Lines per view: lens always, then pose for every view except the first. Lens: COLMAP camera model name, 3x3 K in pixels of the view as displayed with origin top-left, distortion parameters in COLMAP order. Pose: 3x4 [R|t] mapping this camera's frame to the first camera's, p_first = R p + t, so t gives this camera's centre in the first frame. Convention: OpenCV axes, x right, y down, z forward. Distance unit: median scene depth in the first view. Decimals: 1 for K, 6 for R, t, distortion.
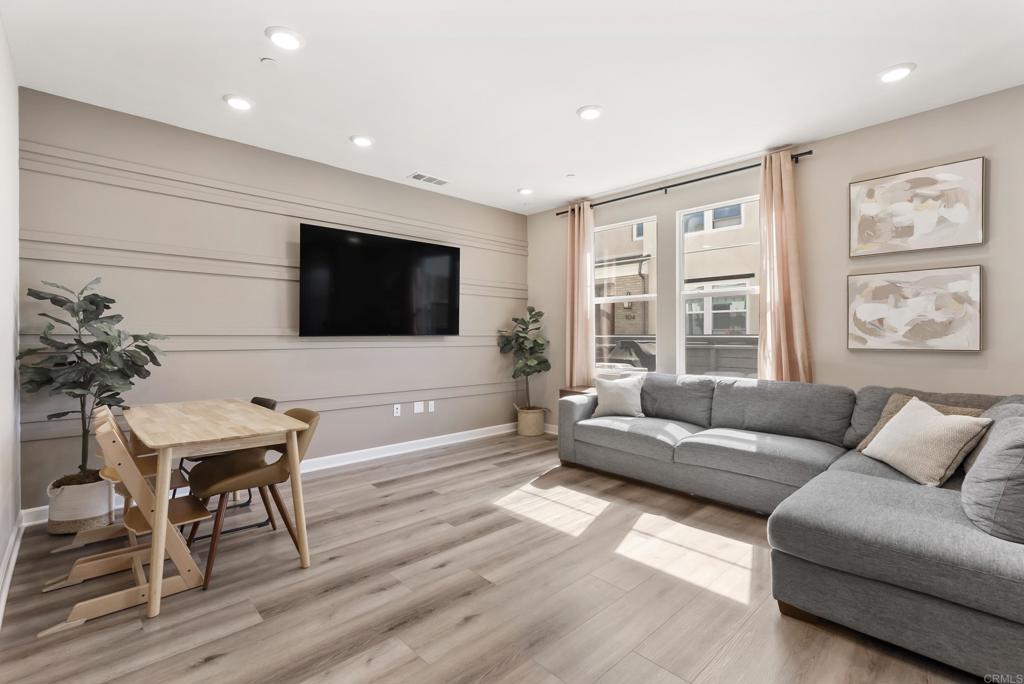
lens RADIAL K [[465.2, 0, 513.4], [0, 465.2, 334.5], [0, 0, 1]] dist [0.001353, 0.000181]
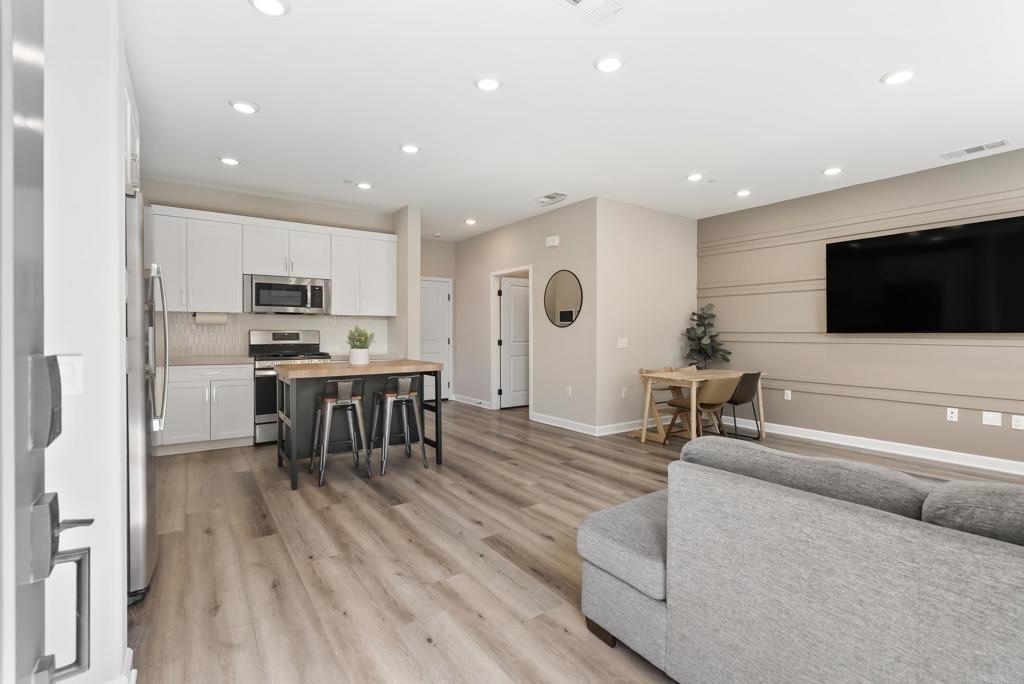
lens RADIAL K [[465.2, 0, 513.4], [0, 465.2, 334.5], [0, 0, 1]] dist [0.001353, 0.000181]
pose [[-0.152986, 0.007423, -0.988200, 1.219815], [0.001265, 0.999972, 0.007315, -0.002875], [0.988228, -0.000131, -0.152991, 0.450693]]
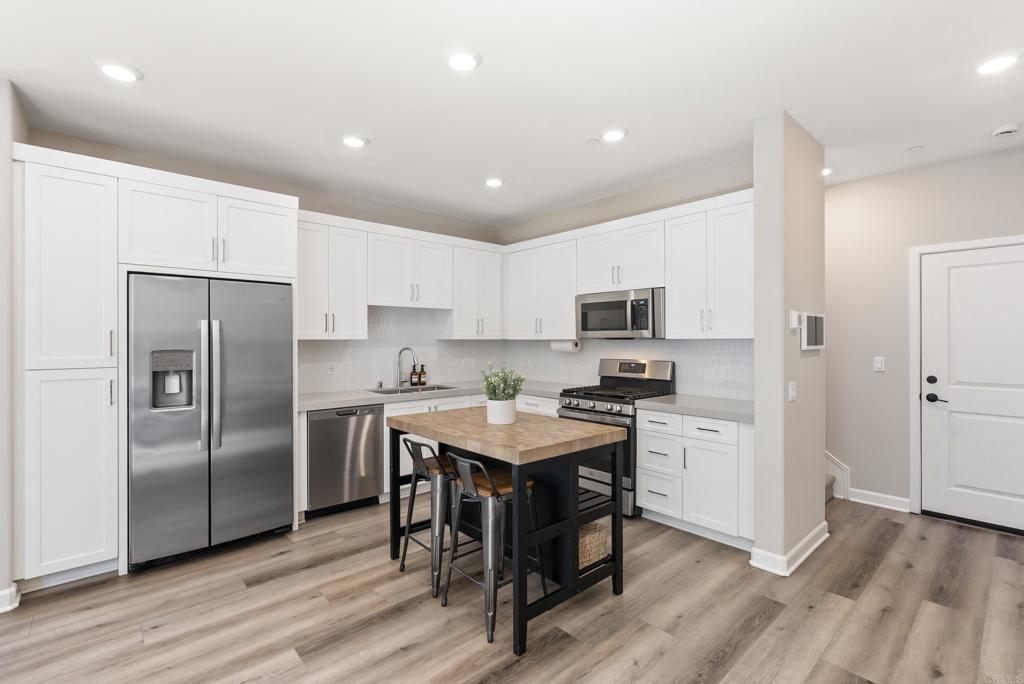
lens RADIAL K [[464.3, 0, 509.7], [0, 464.3, 342.1], [0, 0, 1]] dist [-0.000128, -0.000237]
pose [[-0.999398, 0.006750, 0.034032, -0.136252], [0.006761, 0.999977, 0.000199, -0.064065], [-0.034030, 0.000429, -0.999421, 0.706128]]
